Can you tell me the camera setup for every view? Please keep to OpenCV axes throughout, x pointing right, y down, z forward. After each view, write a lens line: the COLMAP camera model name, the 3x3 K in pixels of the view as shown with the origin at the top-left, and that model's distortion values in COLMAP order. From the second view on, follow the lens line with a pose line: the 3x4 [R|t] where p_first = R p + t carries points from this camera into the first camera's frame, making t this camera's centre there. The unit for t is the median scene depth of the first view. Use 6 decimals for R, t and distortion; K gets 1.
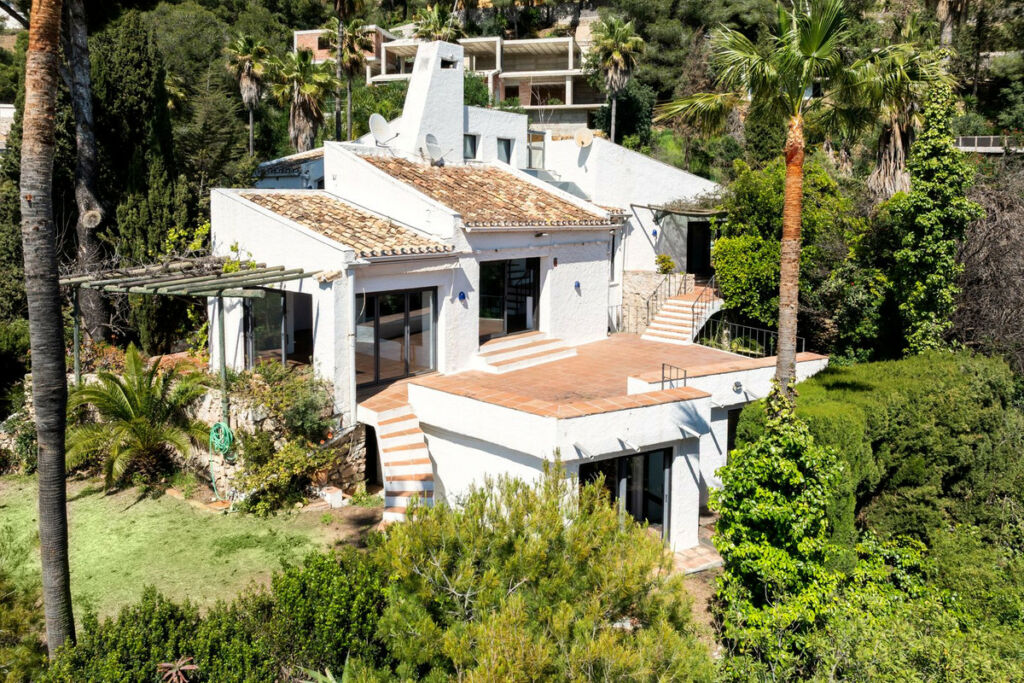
lens RADIAL K [[753.6, 0, 509.9], [0, 753.6, 330.4], [0, 0, 1]] dist [-0.050234, 0.000522]
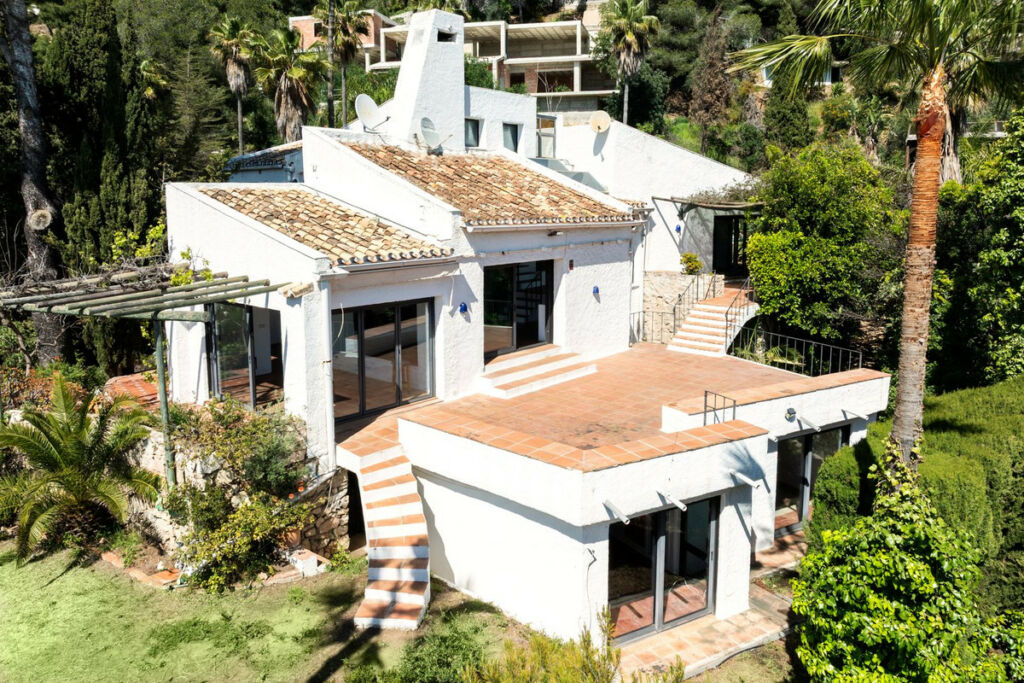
lens RADIAL K [[737.1, 0, 516.2], [0, 737.1, 357.0], [0, 0, 1]] dist [-0.049757, 0.023043]
pose [[0.999963, -0.008529, -0.000899, -0.003670], [0.008562, 0.998825, 0.047702, -0.029030], [0.000491, -0.047708, 0.998861, 0.167555]]
